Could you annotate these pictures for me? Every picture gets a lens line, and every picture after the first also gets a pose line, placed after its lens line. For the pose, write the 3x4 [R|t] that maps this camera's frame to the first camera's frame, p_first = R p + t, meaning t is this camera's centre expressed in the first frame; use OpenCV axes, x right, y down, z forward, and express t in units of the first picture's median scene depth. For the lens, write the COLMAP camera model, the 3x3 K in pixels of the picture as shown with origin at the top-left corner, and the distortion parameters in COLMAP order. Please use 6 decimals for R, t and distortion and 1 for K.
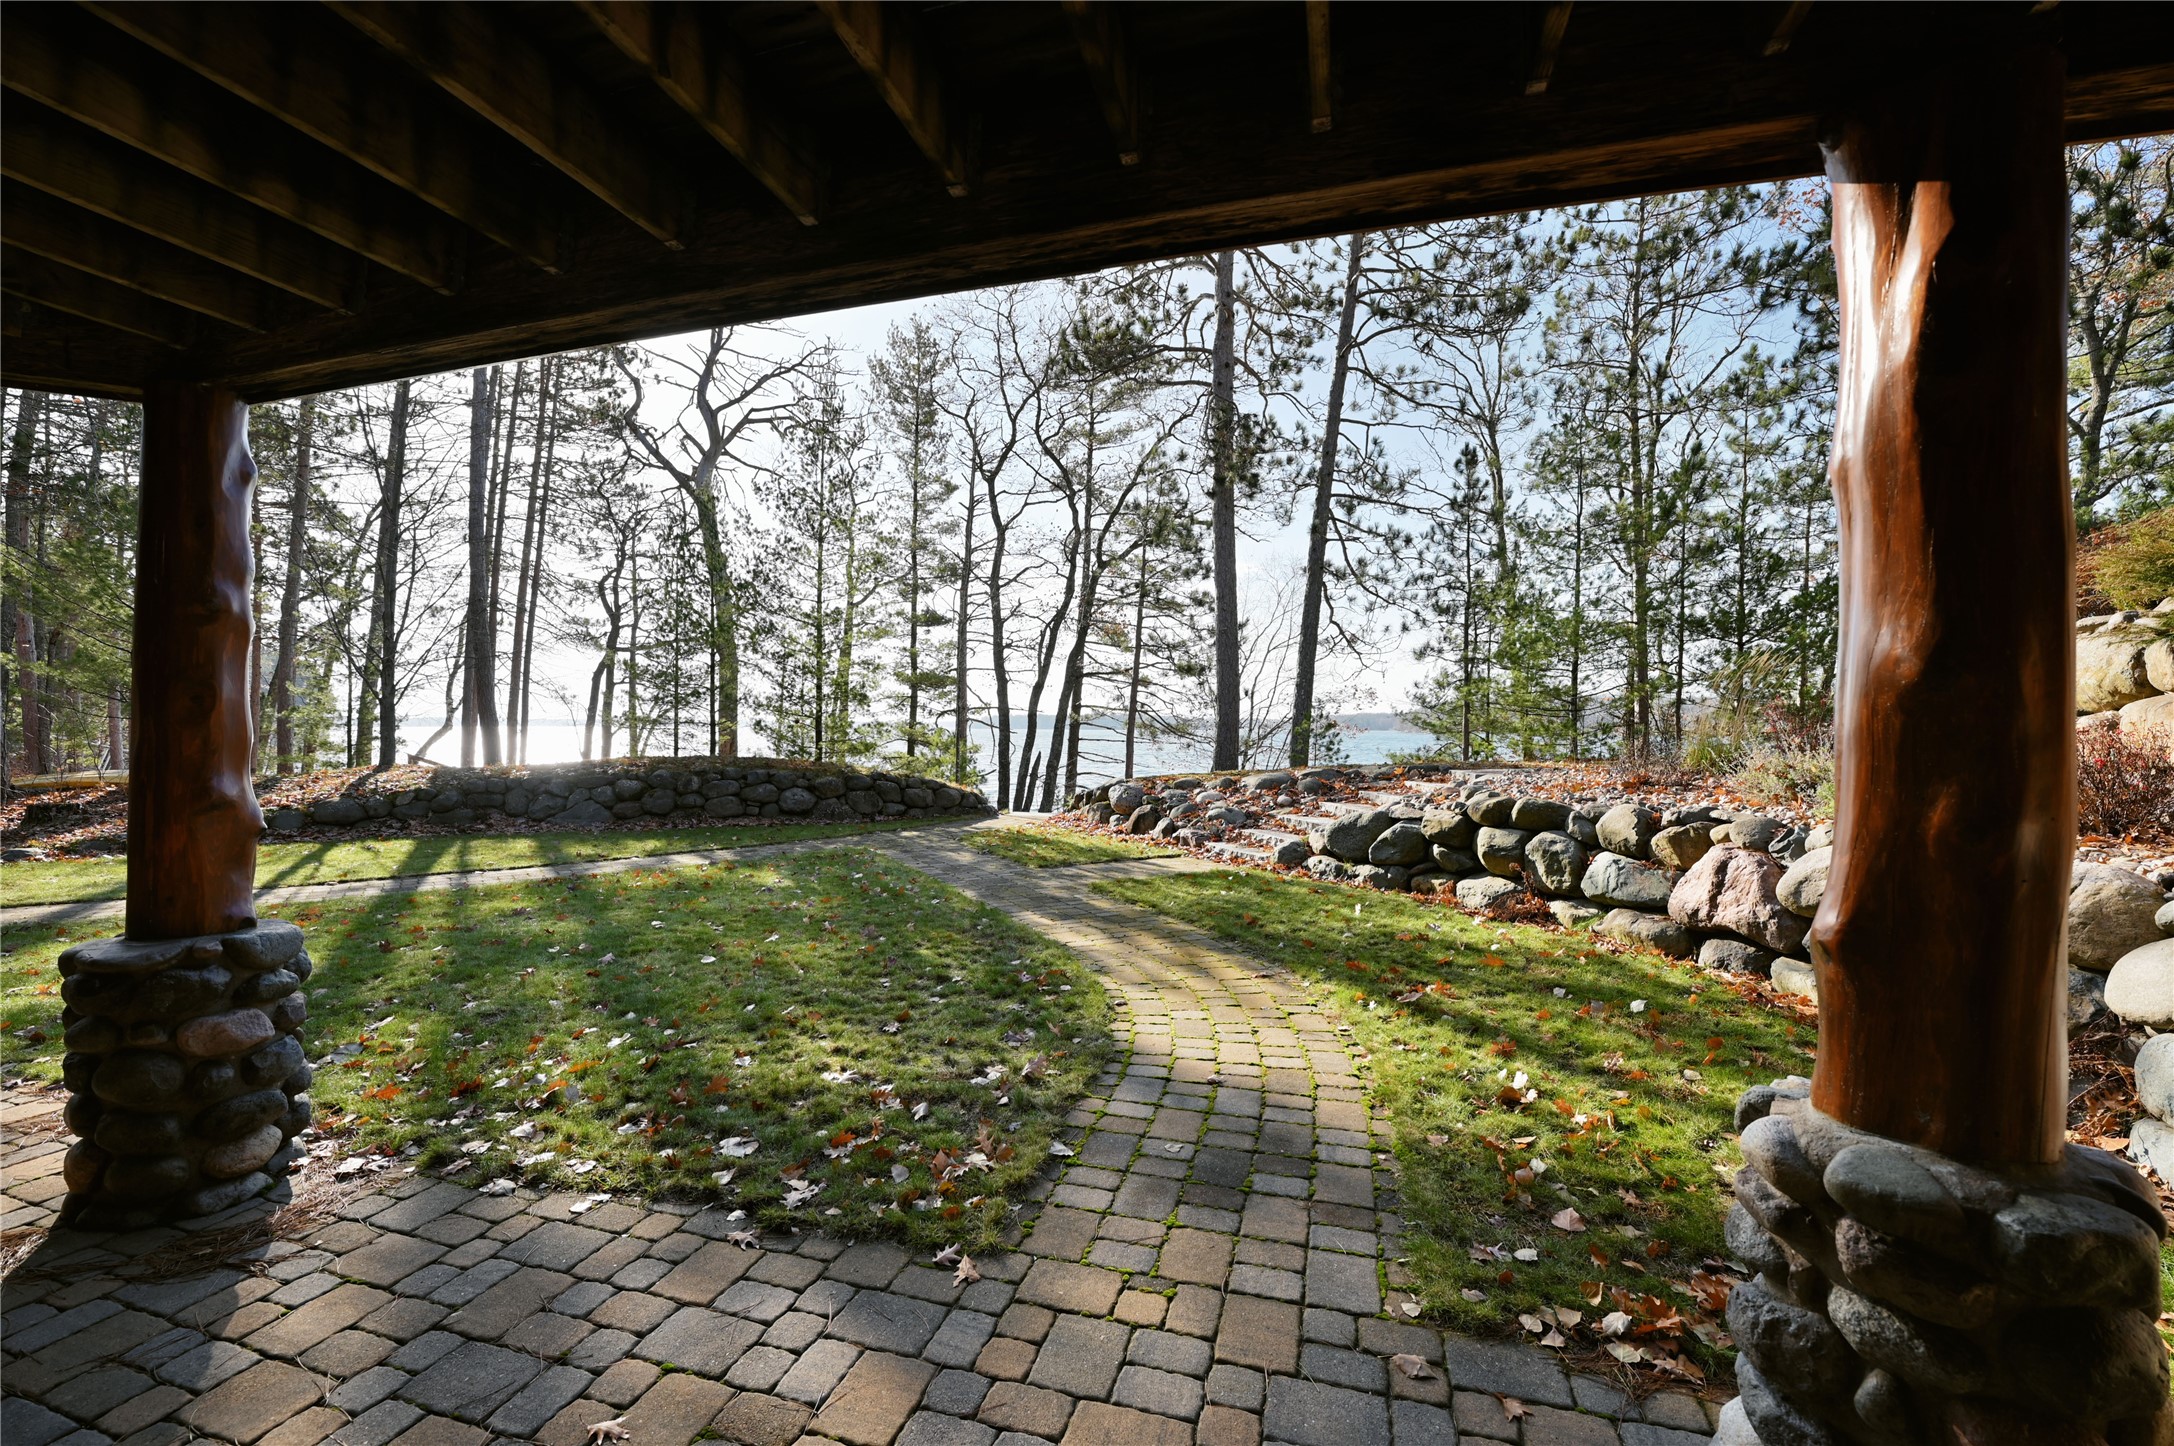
lens RADIAL K [[869.7, 0, 1079.6], [0, 869.7, 726.4], [0, 0, 1]] dist [-0.023289, -0.000274]
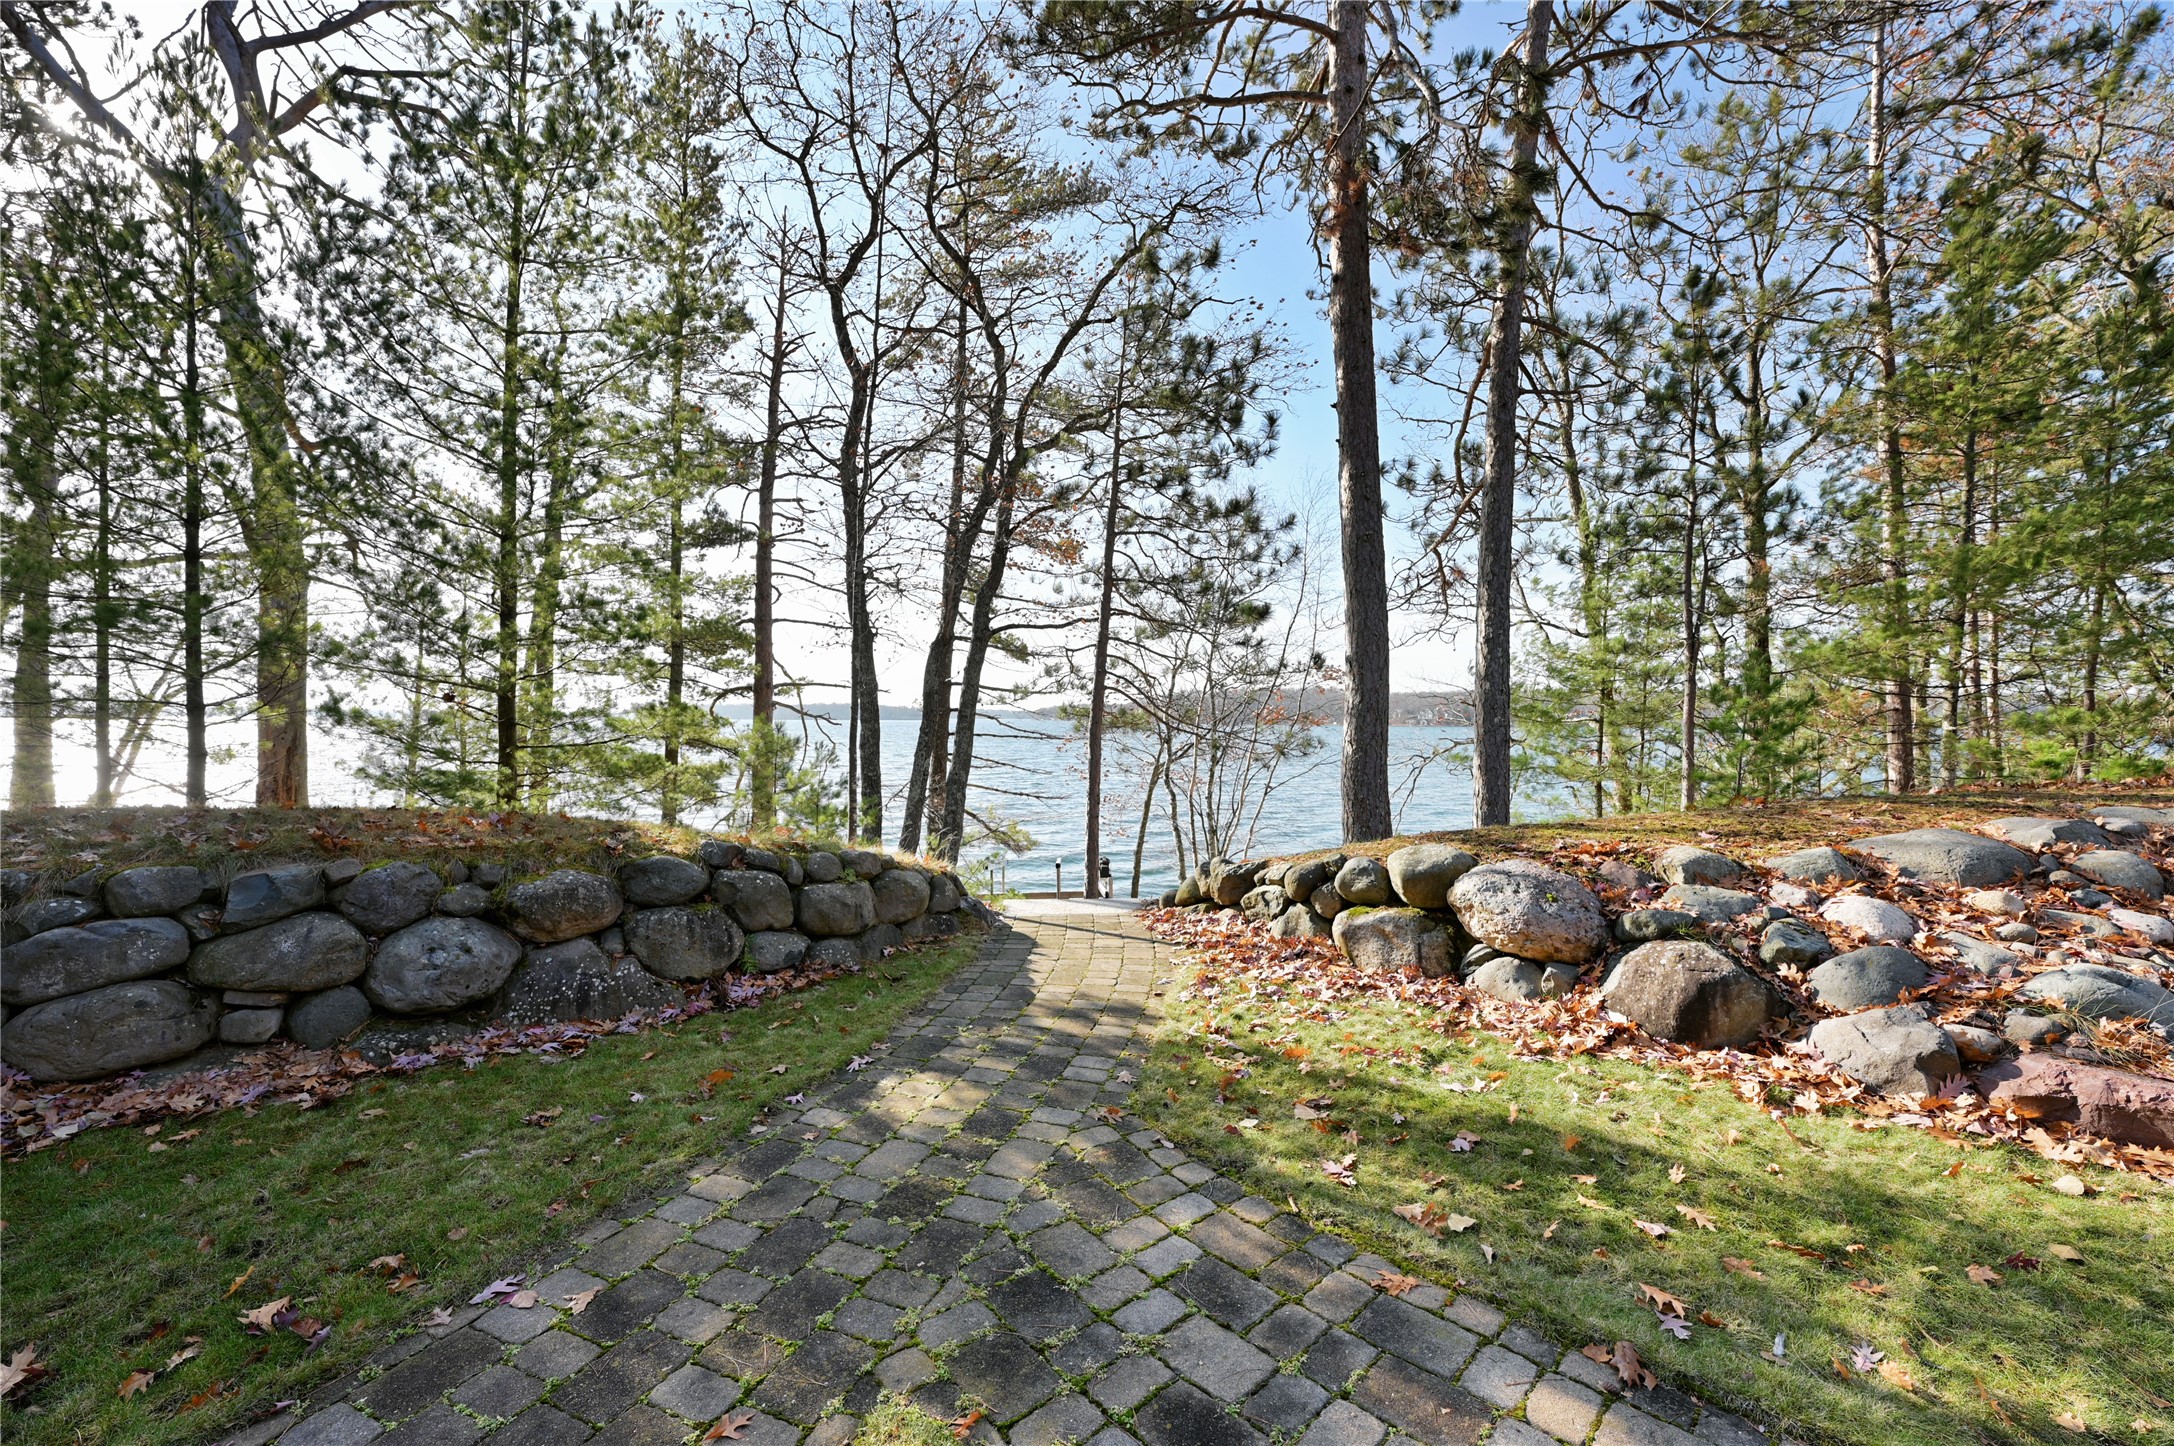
lens RADIAL K [[869.7, 0, 1094.7], [0, 869.7, 723.4], [0, 0, 1]] dist [-0.023289, -0.000274]
pose [[0.948048, -0.008928, 0.318002, -0.114385], [0.005343, 0.999912, 0.012144, 0.000985], [-0.318083, -0.009814, 0.948012, 0.359737]]
